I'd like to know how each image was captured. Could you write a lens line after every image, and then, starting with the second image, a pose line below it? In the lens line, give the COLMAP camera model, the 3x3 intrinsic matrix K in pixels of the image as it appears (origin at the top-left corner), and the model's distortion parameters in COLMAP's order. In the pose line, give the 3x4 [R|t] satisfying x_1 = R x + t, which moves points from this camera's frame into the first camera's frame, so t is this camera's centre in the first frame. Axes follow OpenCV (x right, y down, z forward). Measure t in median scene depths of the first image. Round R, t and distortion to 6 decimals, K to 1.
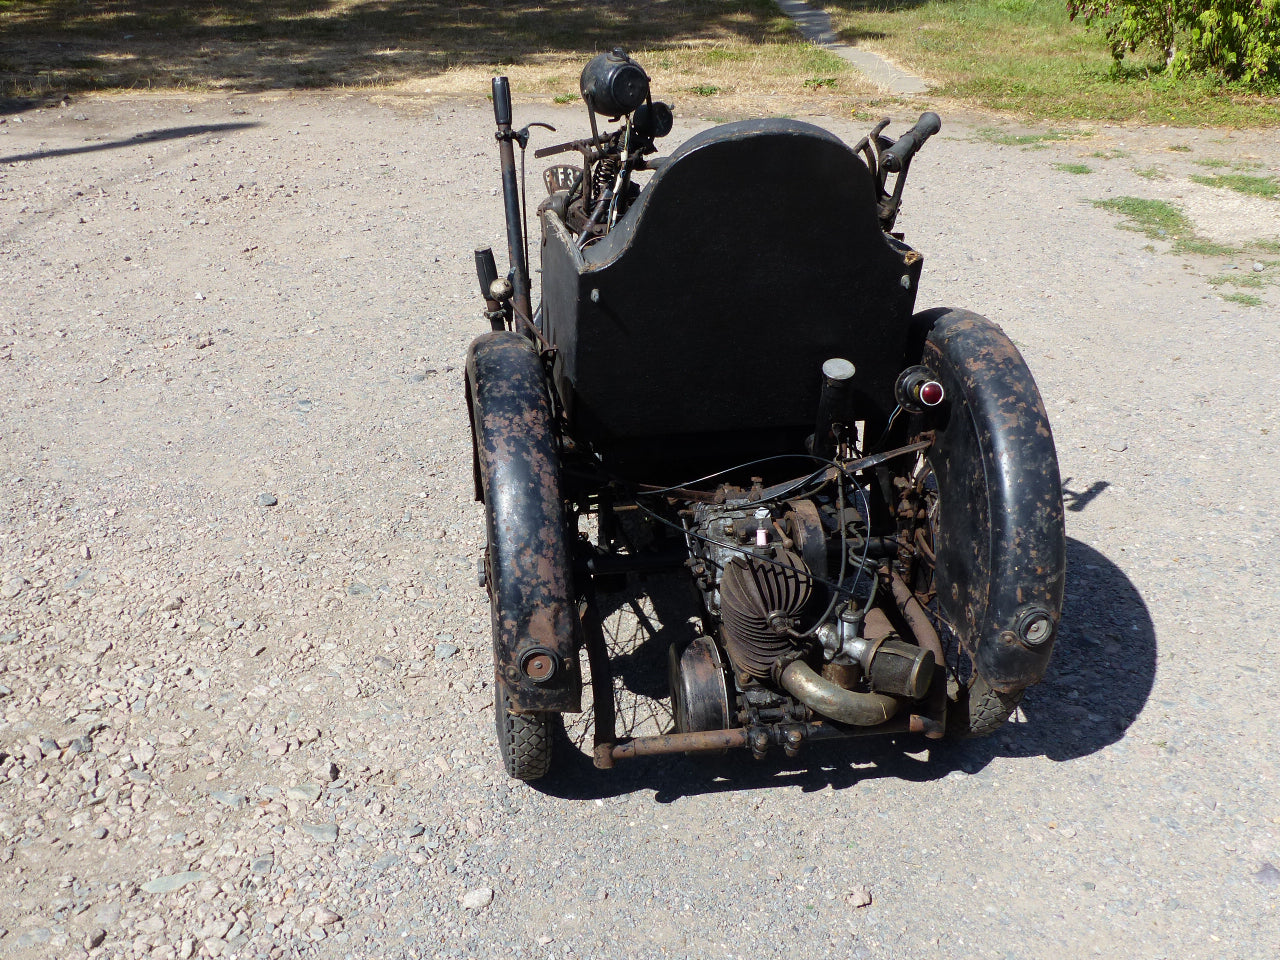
lens RADIAL K [[1355.3, 0, 633.0], [0, 1355.3, 458.4], [0, 0, 1]] dist [-0.002491, -0.021246]
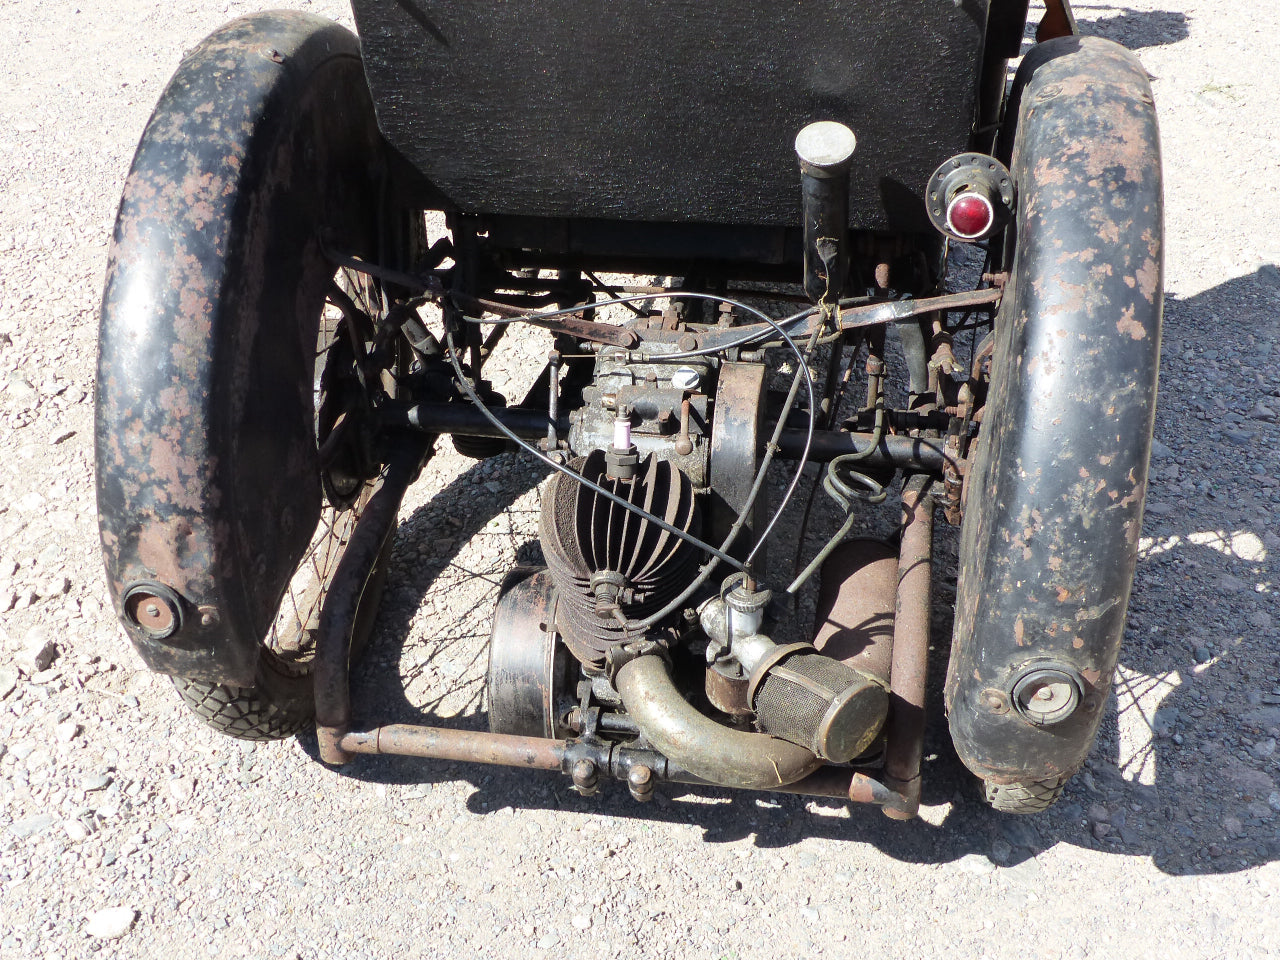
lens RADIAL K [[1771.6, 0, 639.6], [0, 1771.6, 438.2], [0, 0, 1]] dist [-0.003807, 0.013754]
pose [[0.956531, 0.154702, -0.247215, 0.302279], [-0.101955, 0.971603, 0.213524, -0.104986], [0.273227, -0.179037, 0.945142, 0.319671]]
